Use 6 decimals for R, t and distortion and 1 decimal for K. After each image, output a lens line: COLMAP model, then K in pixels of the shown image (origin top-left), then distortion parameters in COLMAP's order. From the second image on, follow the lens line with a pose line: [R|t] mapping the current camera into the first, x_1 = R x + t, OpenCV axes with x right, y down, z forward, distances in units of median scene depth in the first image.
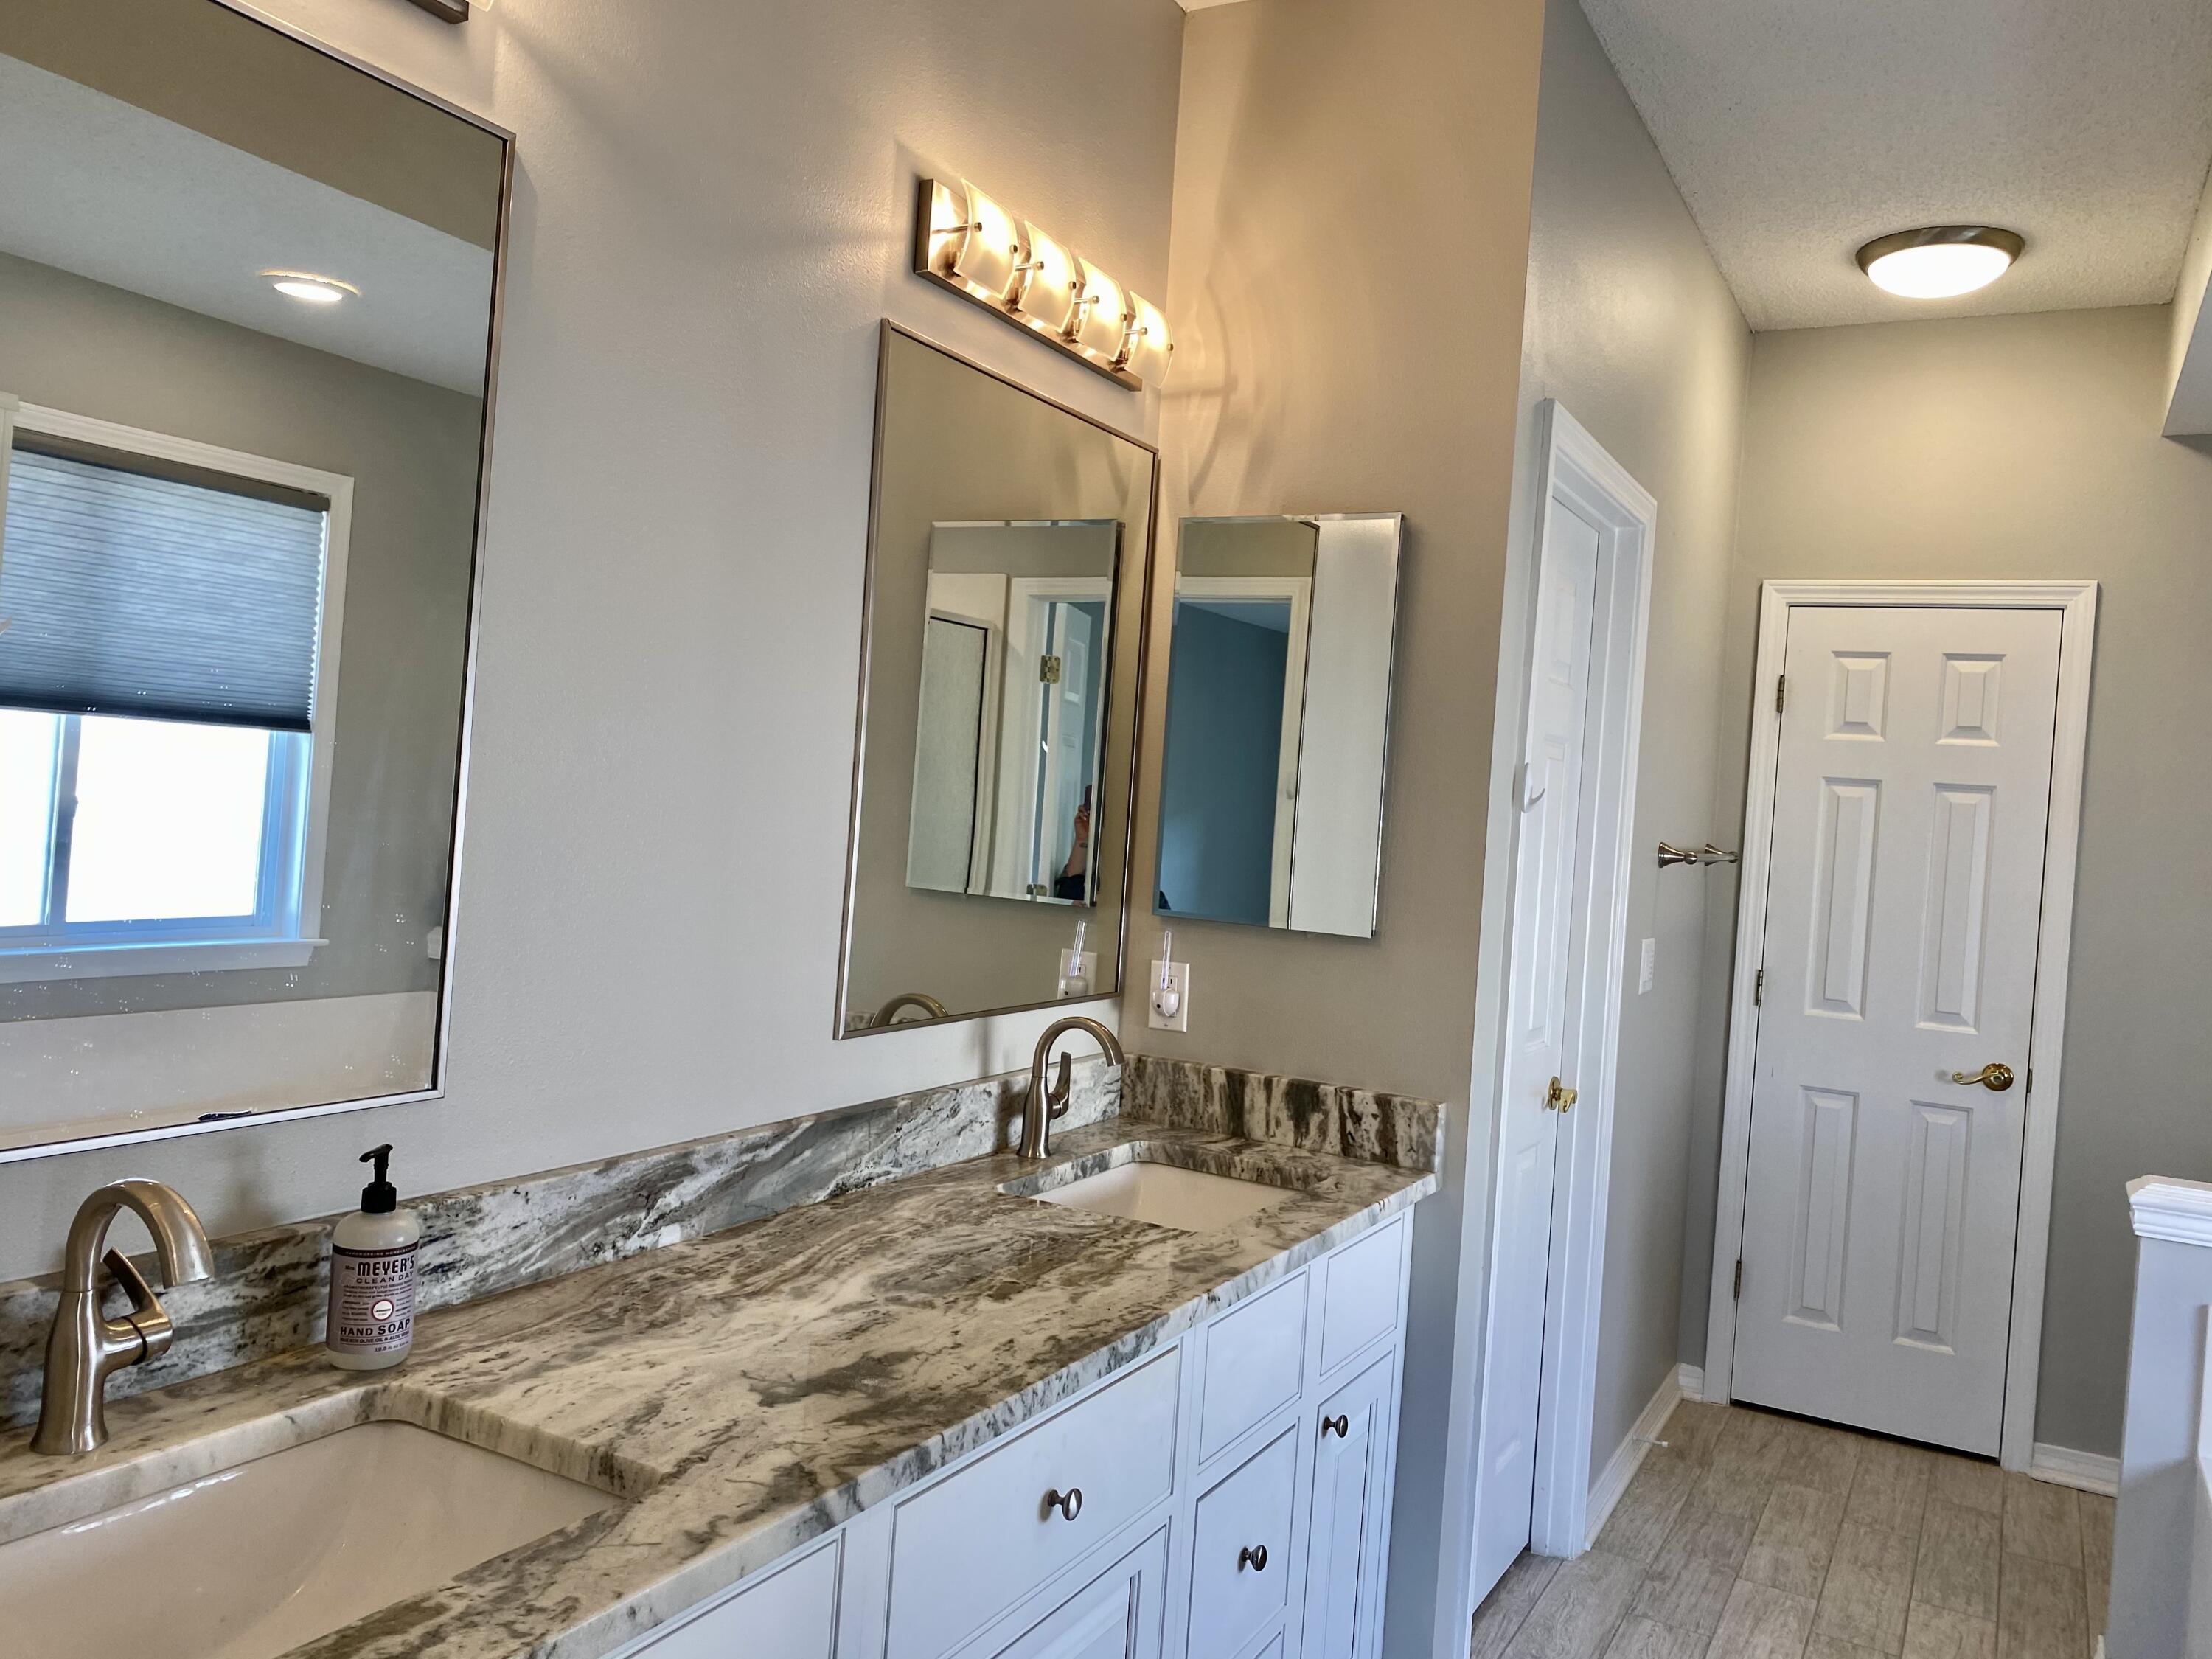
lens RADIAL K [[1688.6, 0, 1091.6], [0, 1688.6, 786.2], [0, 0, 1]] dist [0.044670, -0.043920]
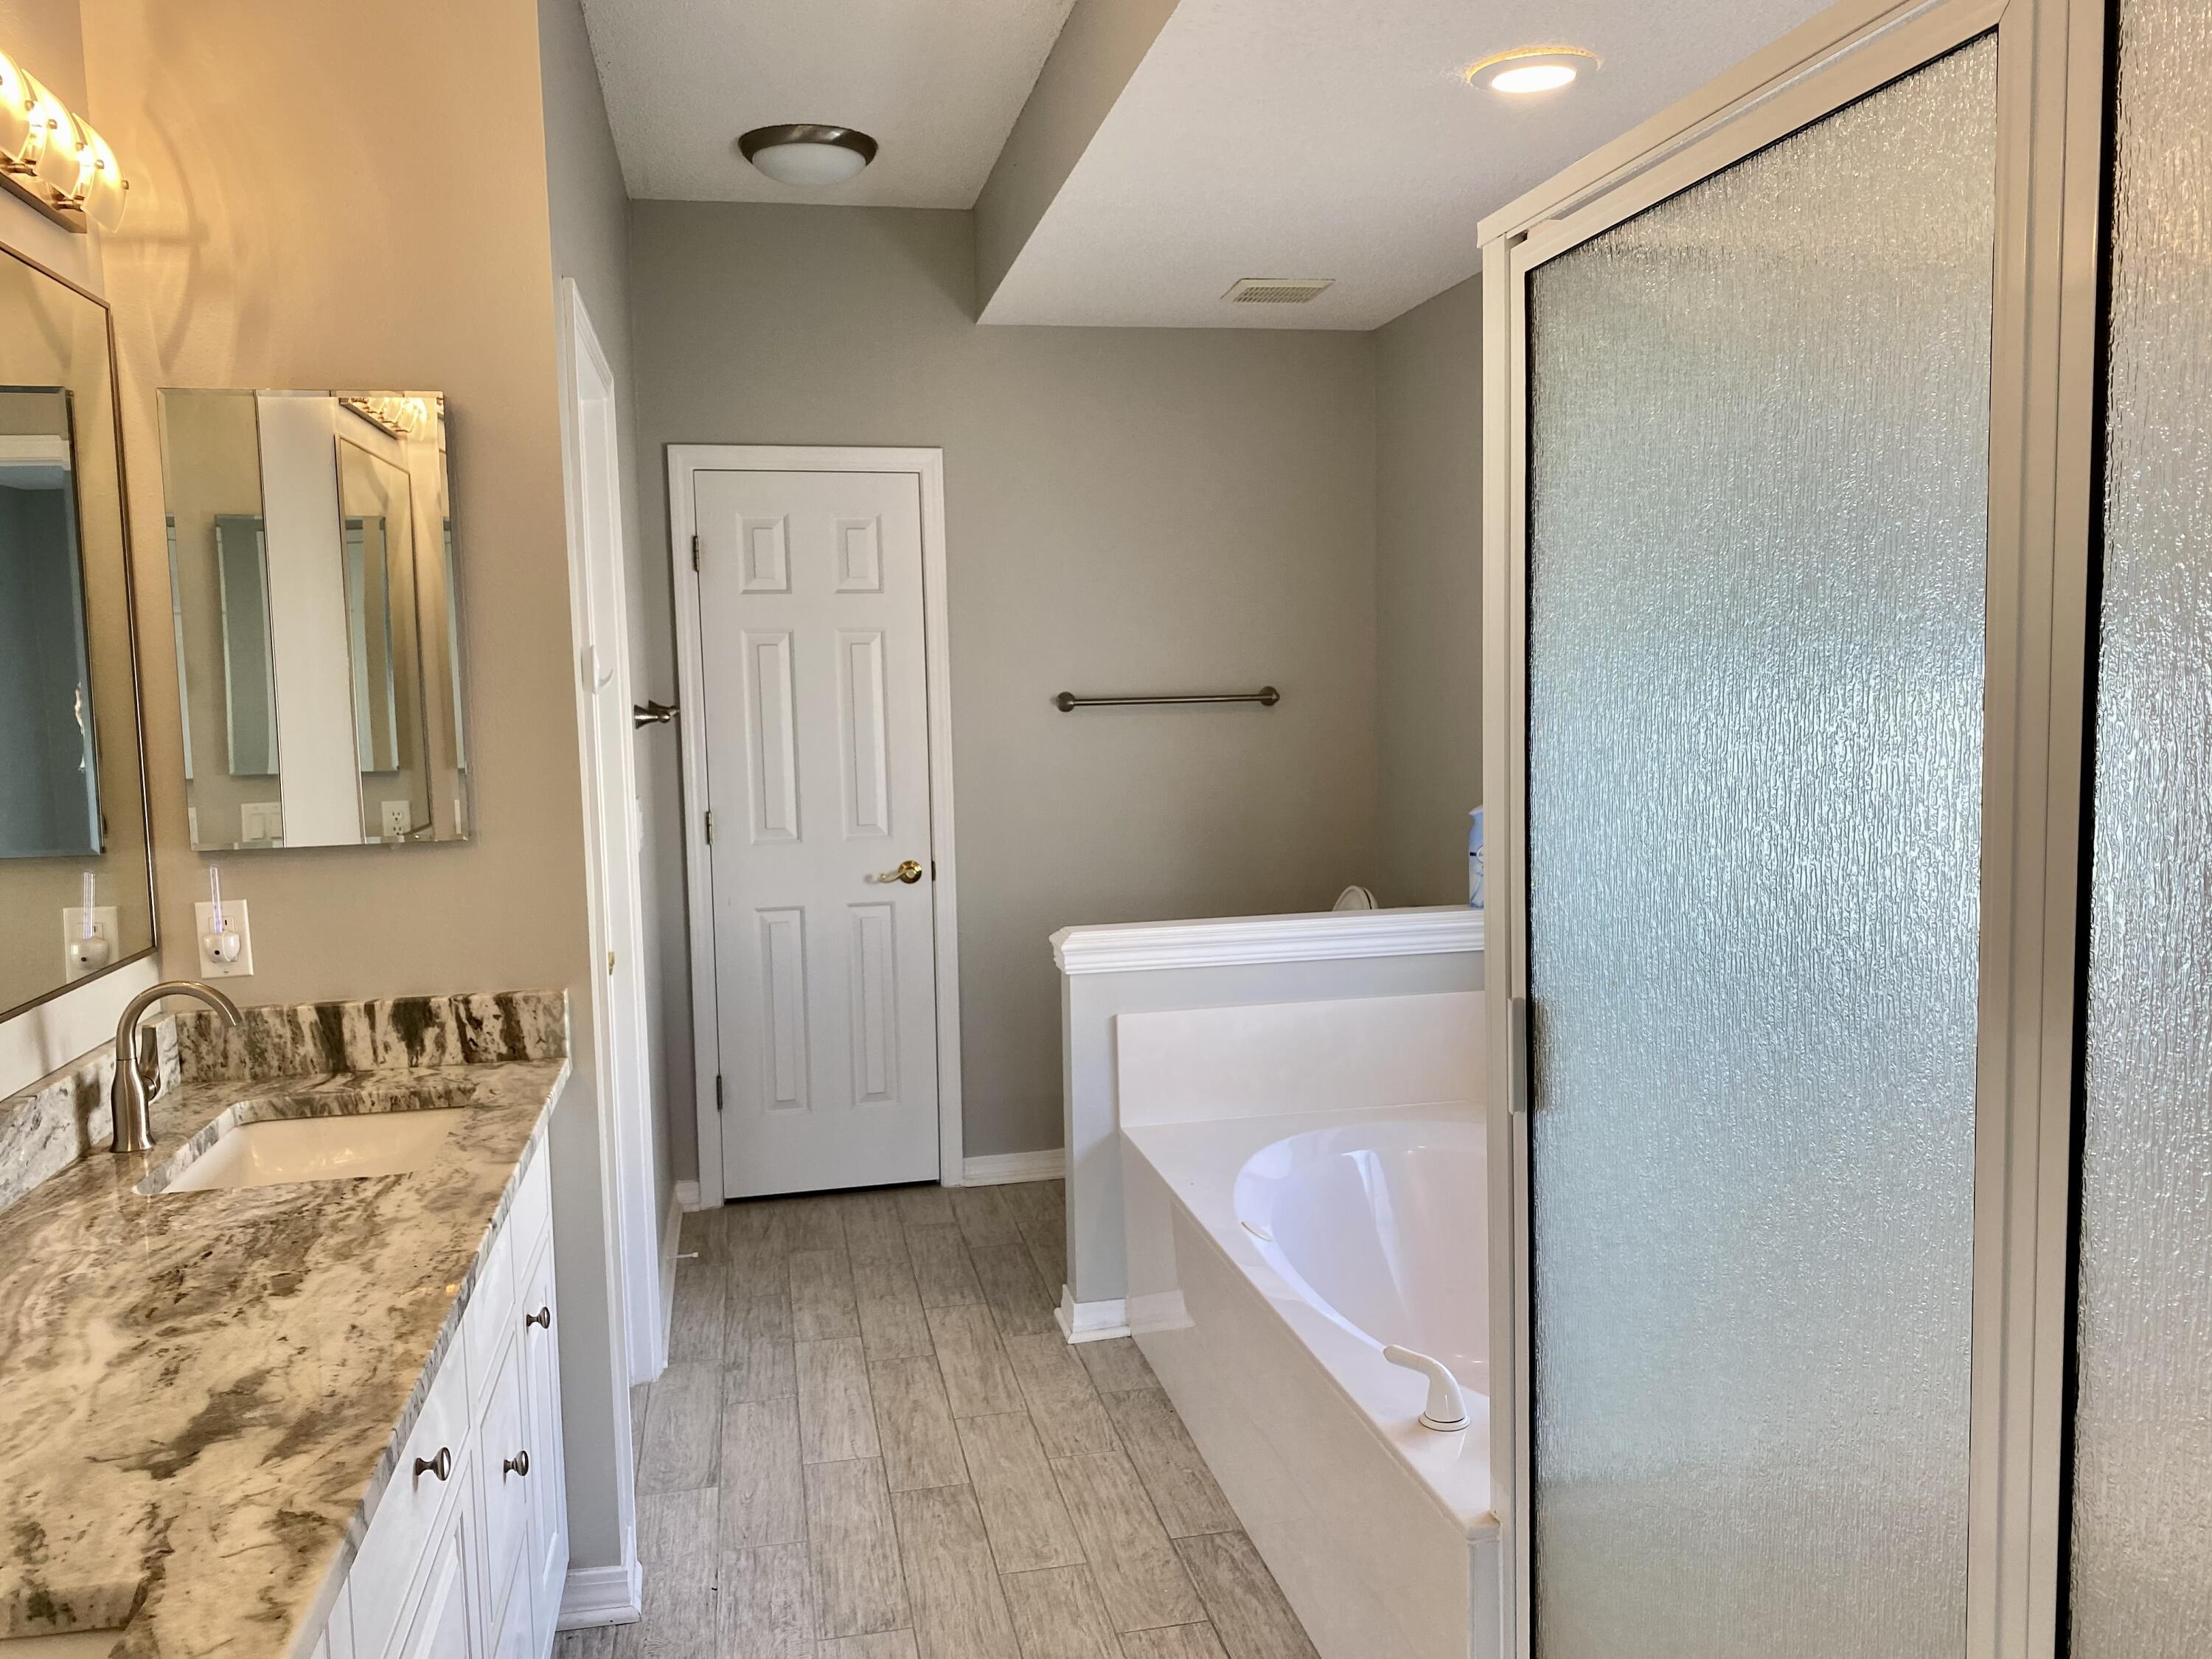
lens RADIAL K [[1688.6, 0, 1107.6], [0, 1688.6, 809.3], [0, 0, 1]] dist [0.044670, -0.043920]
pose [[0.760358, -0.142865, 0.633597, -0.169056], [0.078073, 0.988540, 0.129206, -0.024048], [-0.644795, -0.048776, 0.762798, 0.022699]]
